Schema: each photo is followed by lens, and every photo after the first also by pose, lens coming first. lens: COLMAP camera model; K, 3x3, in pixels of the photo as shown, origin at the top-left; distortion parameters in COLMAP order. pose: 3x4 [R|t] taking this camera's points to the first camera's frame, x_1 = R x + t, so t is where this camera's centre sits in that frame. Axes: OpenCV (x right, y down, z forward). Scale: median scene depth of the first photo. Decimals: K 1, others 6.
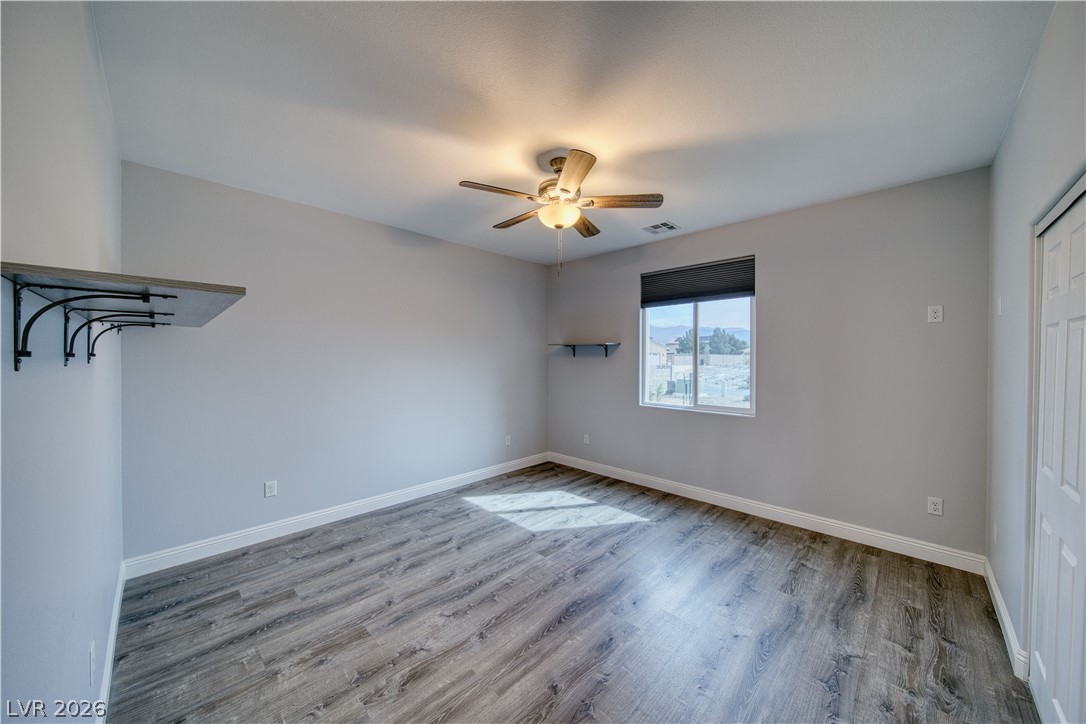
lens RADIAL K [[379.7, 0, 543.0], [0, 379.7, 362.0], [0, 0, 1]] dist [0.000526, -0.001934]
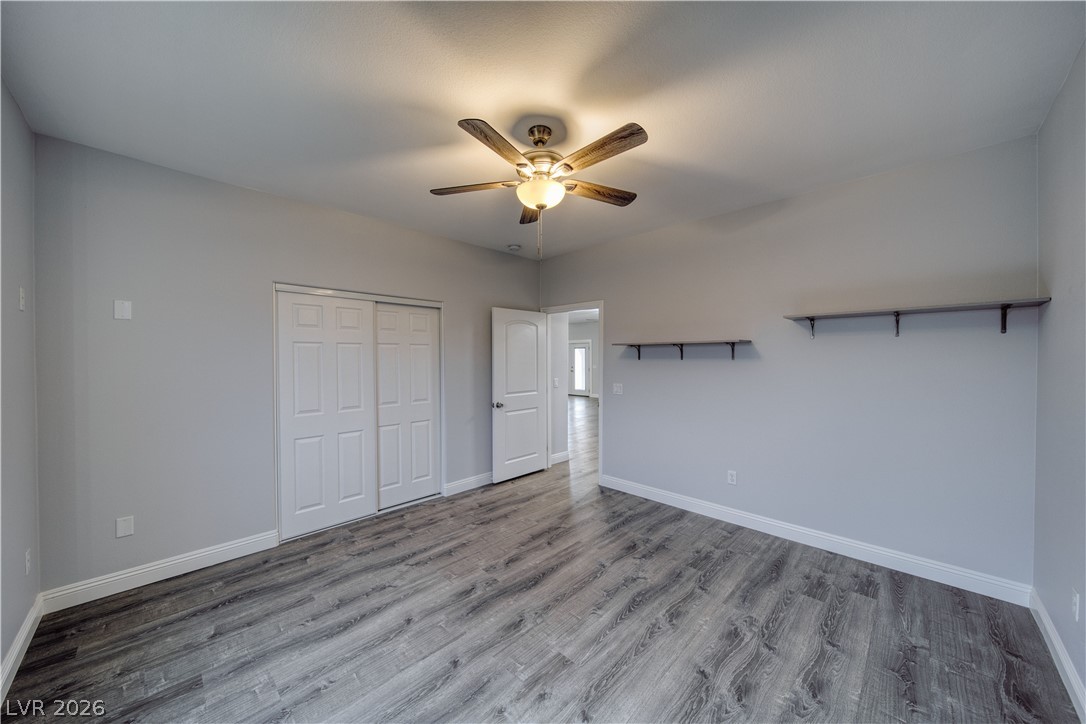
lens RADIAL K [[379.7, 0, 543.0], [0, 379.7, 362.0], [0, 0, 1]] dist [0.000526, -0.001934]
pose [[-0.999998, 0.001464, 0.001206, 0.040085], [0.001494, 0.999688, 0.024940, -0.026586], [-0.001169, 0.024942, -0.999688, 1.995056]]
